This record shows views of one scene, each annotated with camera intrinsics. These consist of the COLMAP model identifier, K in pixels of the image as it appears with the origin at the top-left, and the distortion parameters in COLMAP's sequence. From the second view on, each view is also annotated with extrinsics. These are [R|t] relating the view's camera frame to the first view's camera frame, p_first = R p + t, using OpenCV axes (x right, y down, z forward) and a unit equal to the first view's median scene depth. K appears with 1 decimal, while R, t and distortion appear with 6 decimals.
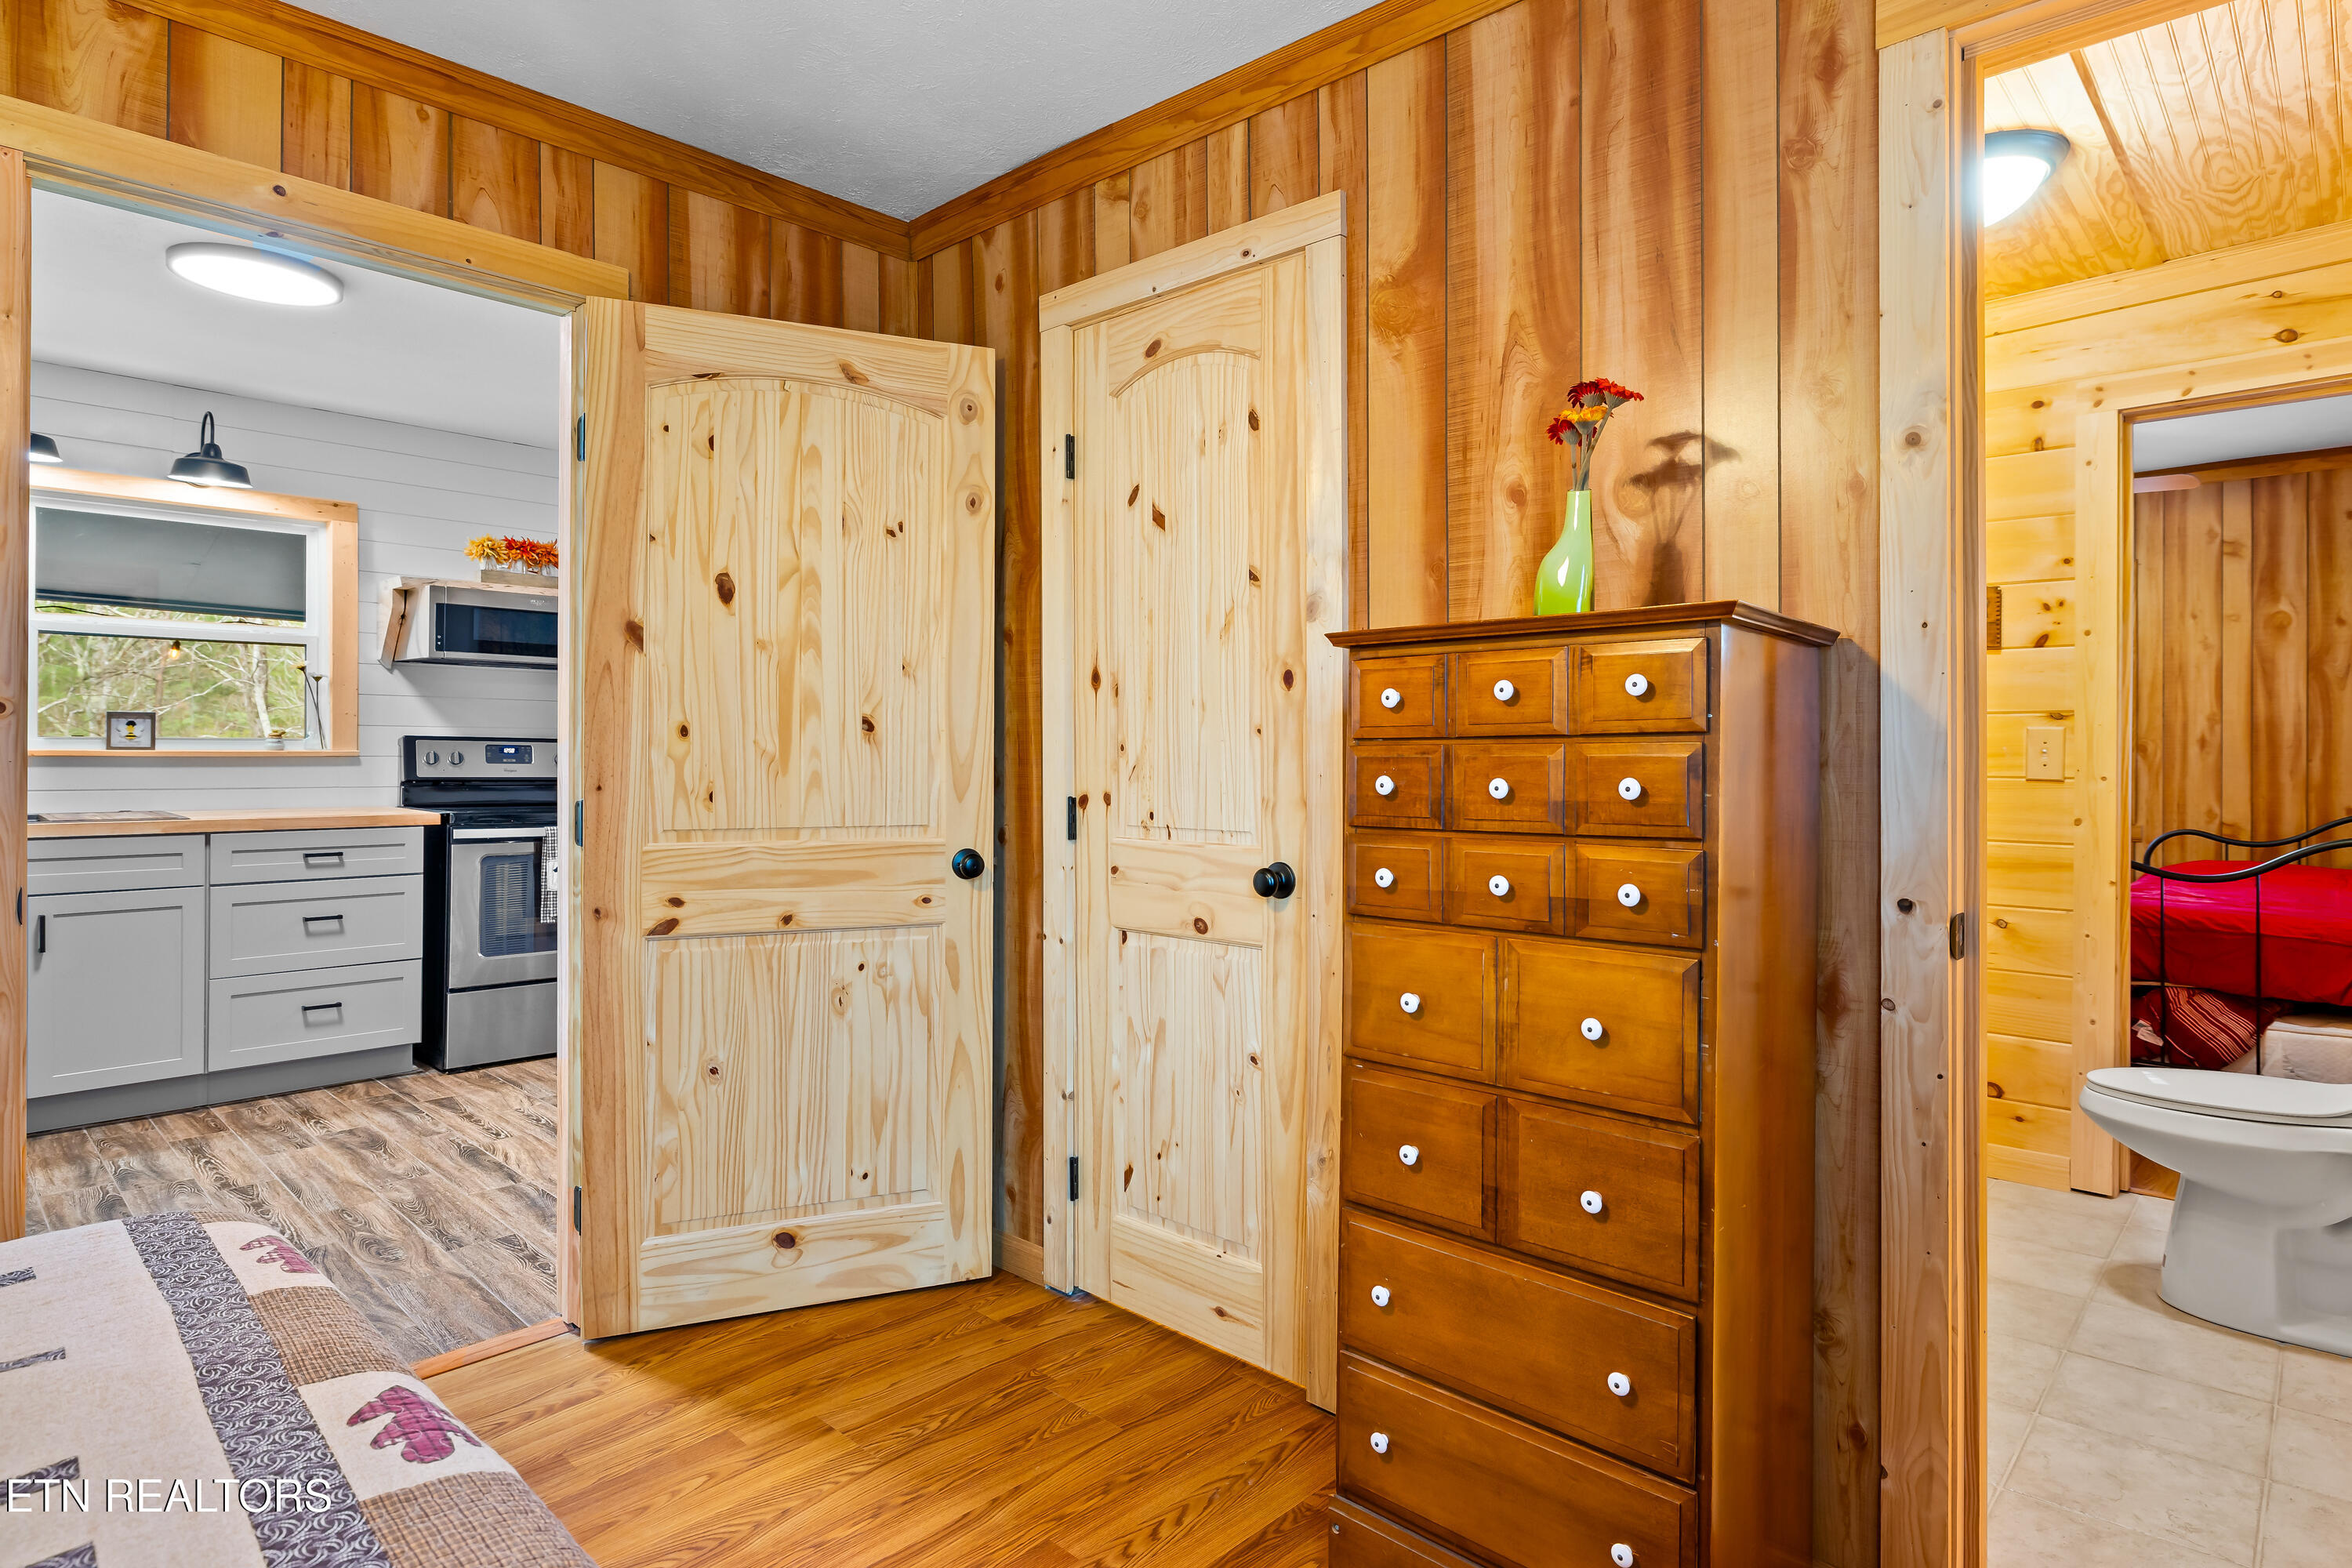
lens RADIAL K [[1259.7, 0, 1179.9], [0, 1259.7, 756.3], [0, 0, 1]] dist [-0.006216, 0.001286]
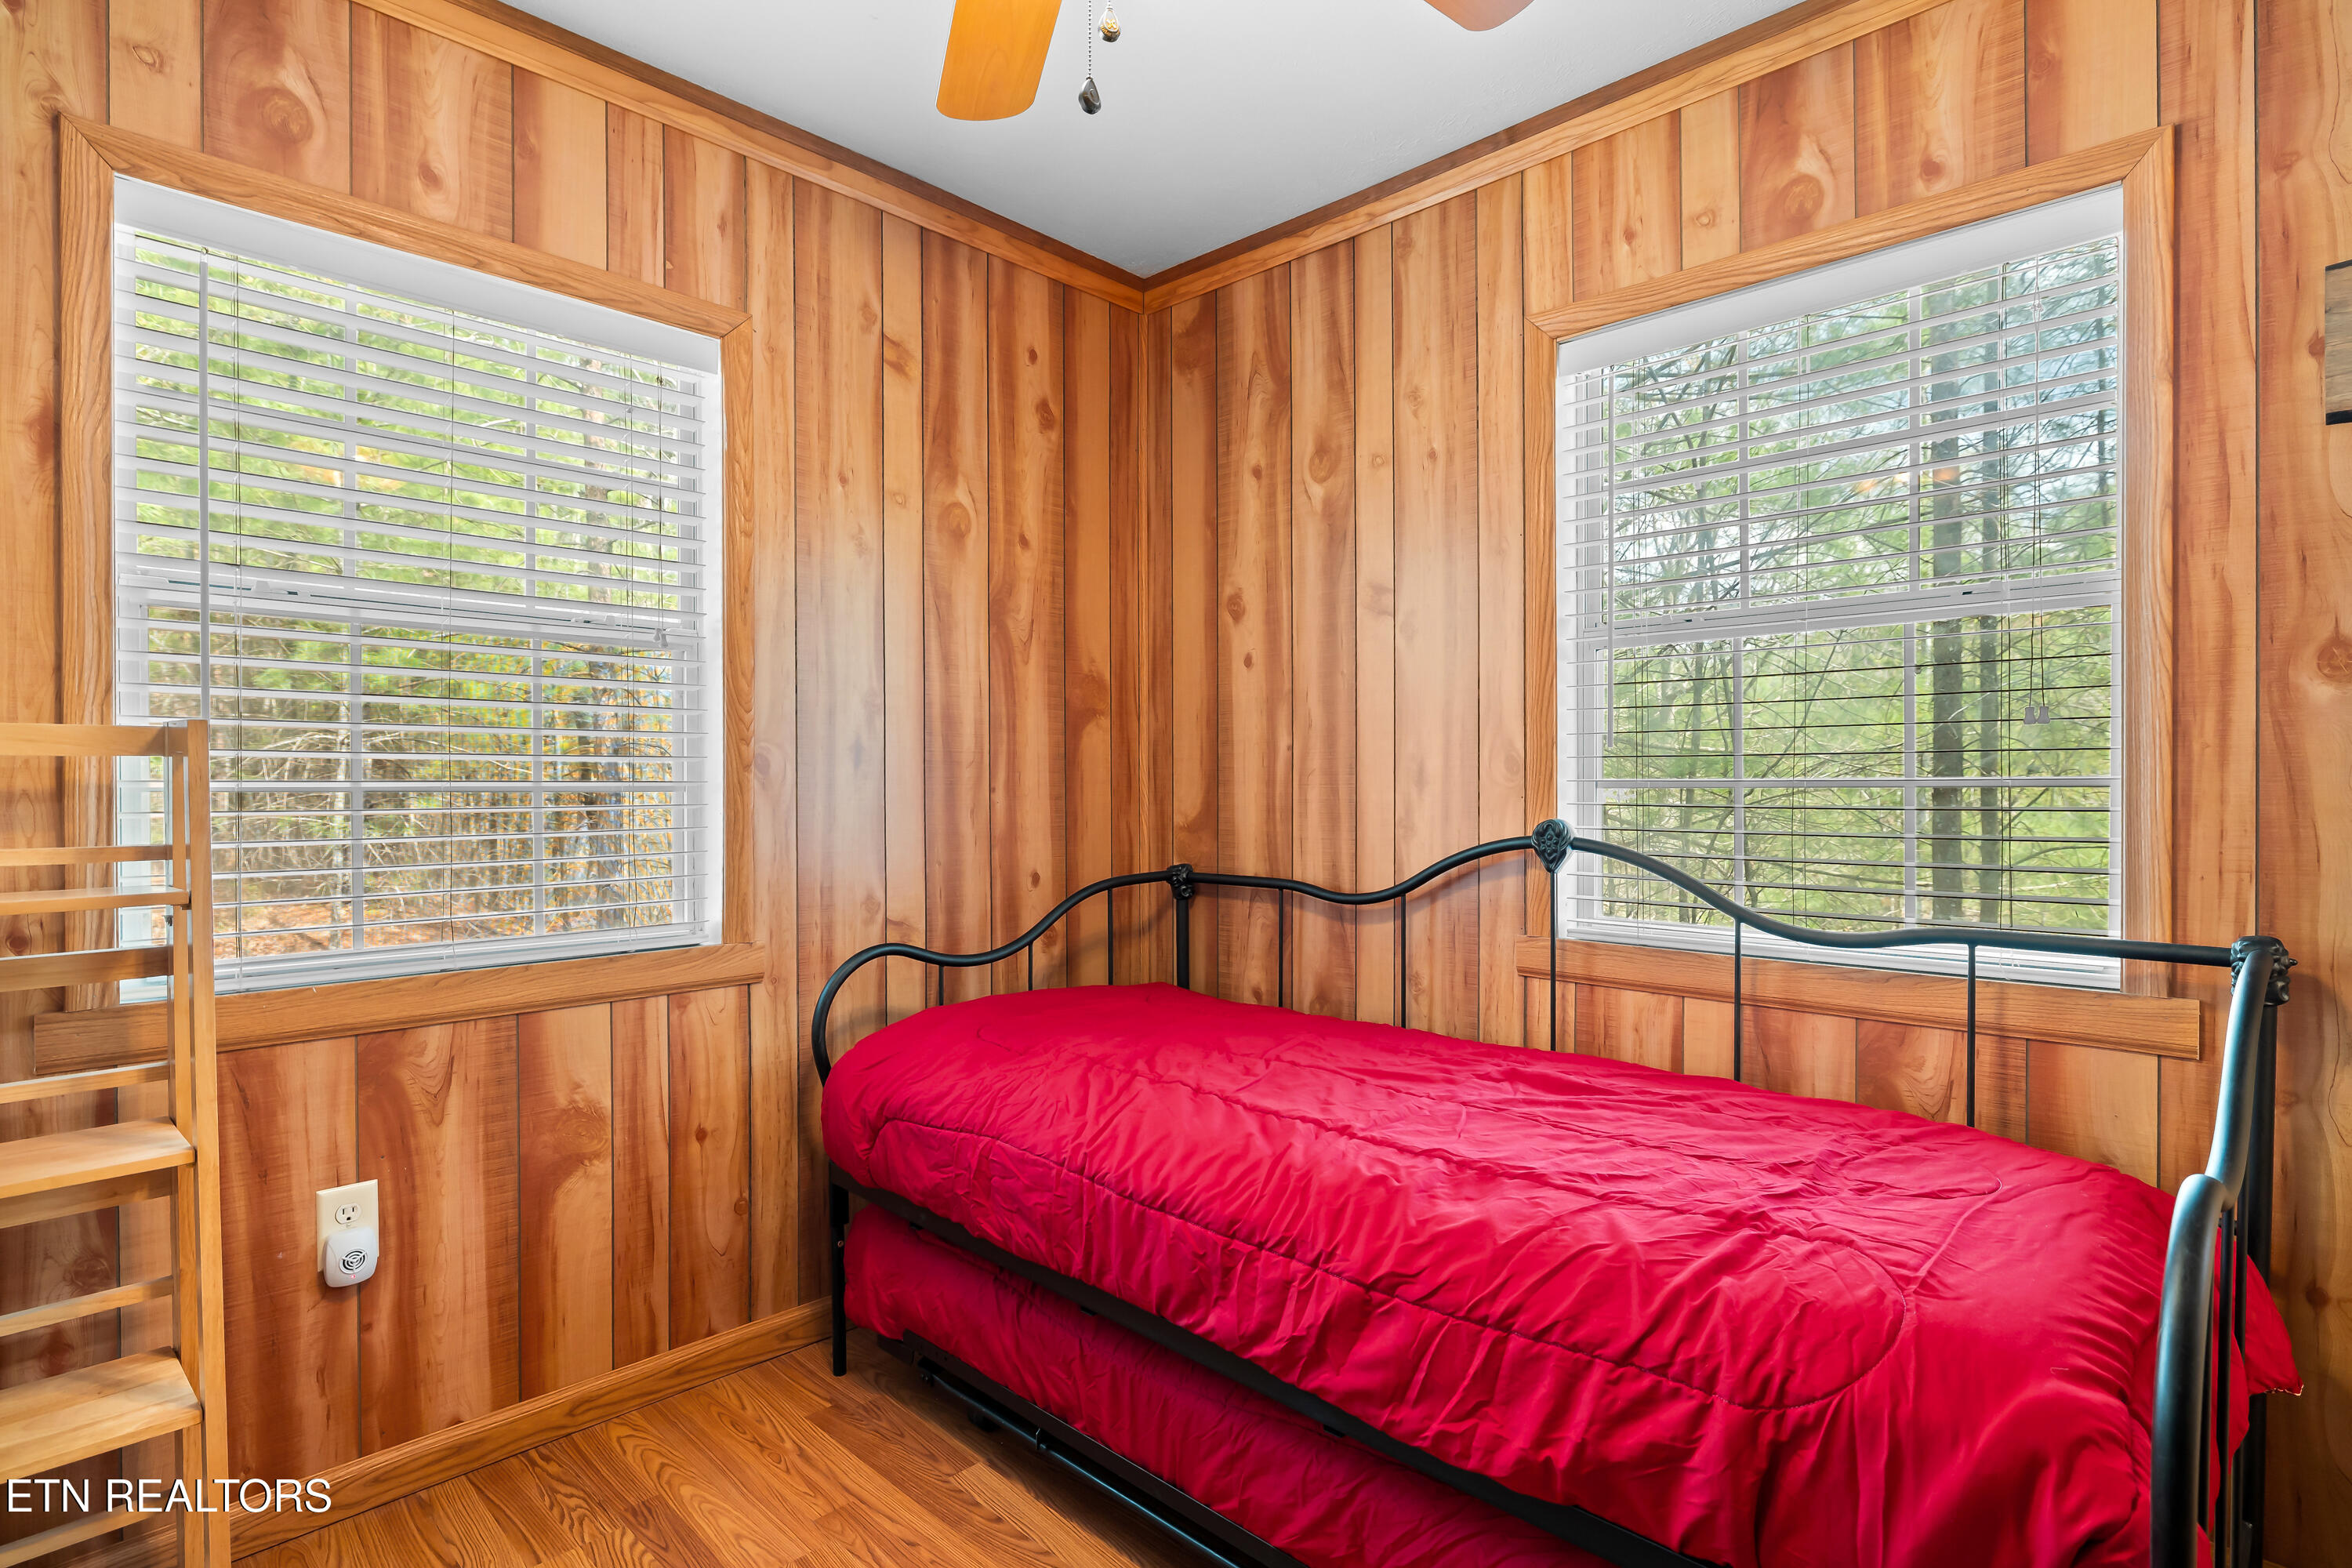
lens RADIAL K [[1186.5, 0, 1159.1], [0, 1186.5, 801.7], [0, 0, 1]] dist [-0.007195, -0.000058]
pose [[0.014840, -0.014091, 0.999791, 0.390751], [0.004021, 0.999893, 0.014033, 0.001529], [-0.999882, 0.003812, 0.014895, 0.922255]]
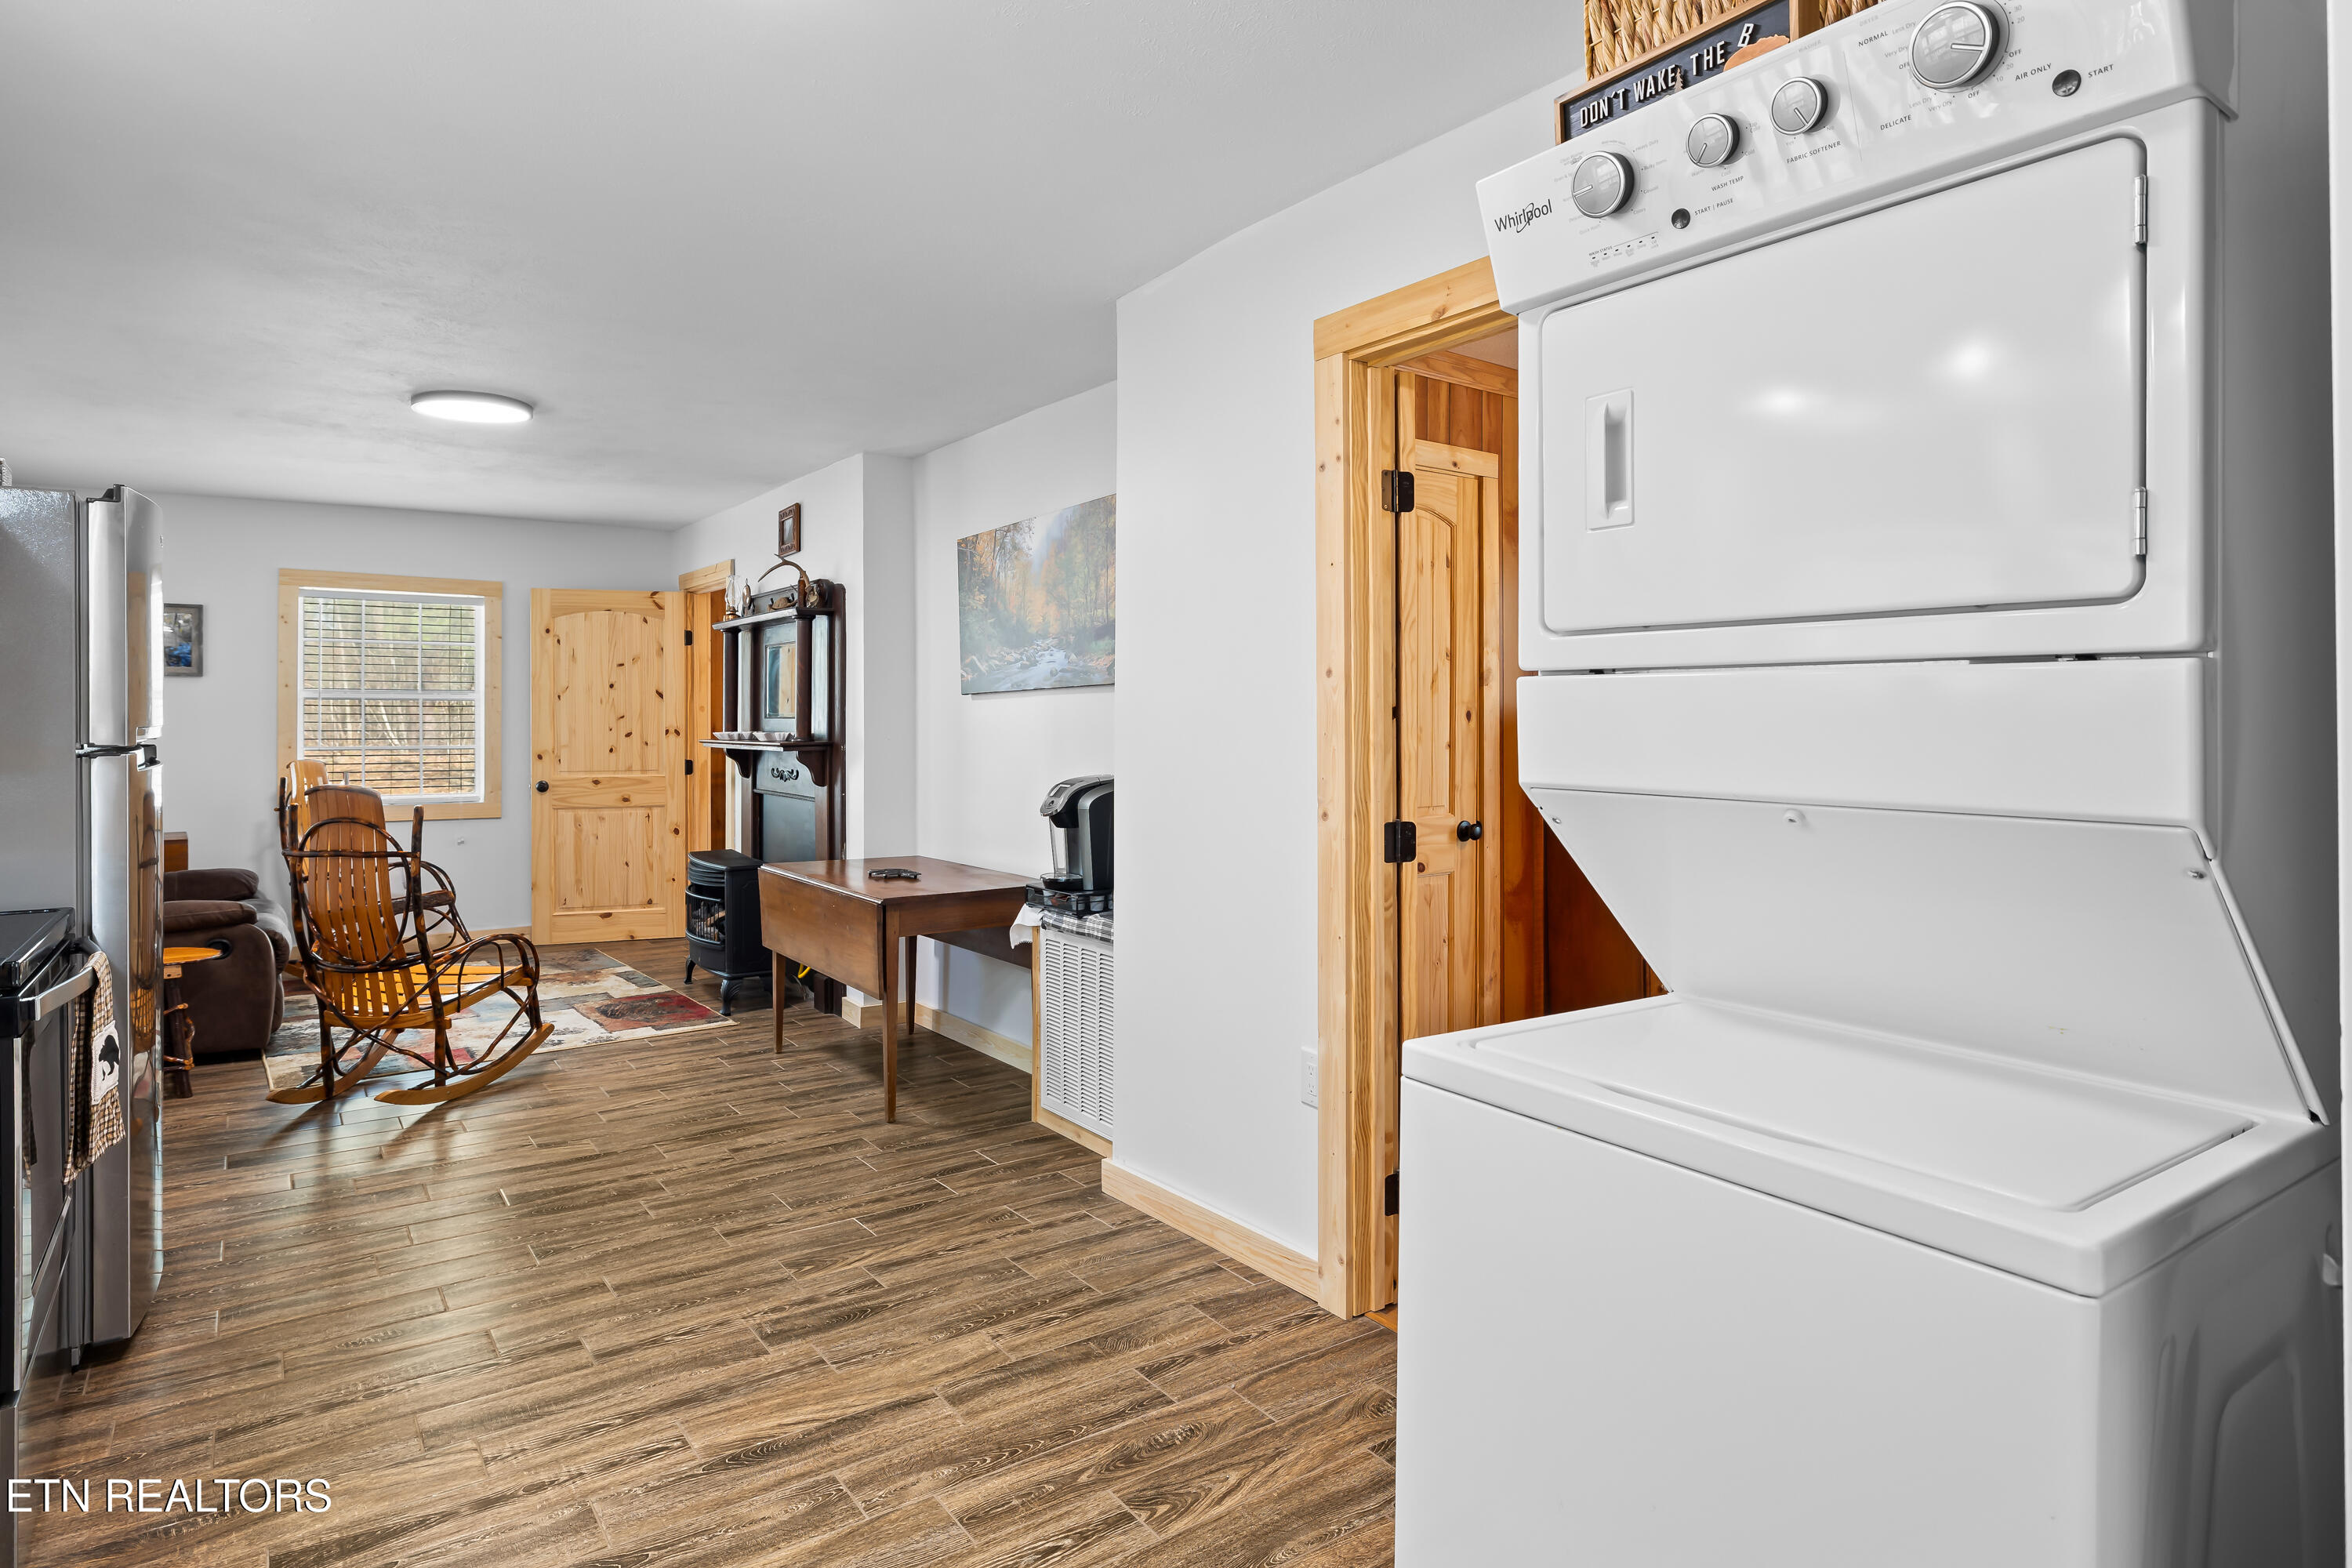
lens RADIAL K [[1296.9, 0, 1171.8], [0, 1296.9, 713.1], [0, 0, 1]] dist [-0.001099, 0.000241]
pose [[0.196292, 0.000366, 0.980545, -0.758580], [0.006586, 0.999977, -0.001692, -0.027536], [-0.980523, 0.006790, 0.196285, 0.449658]]
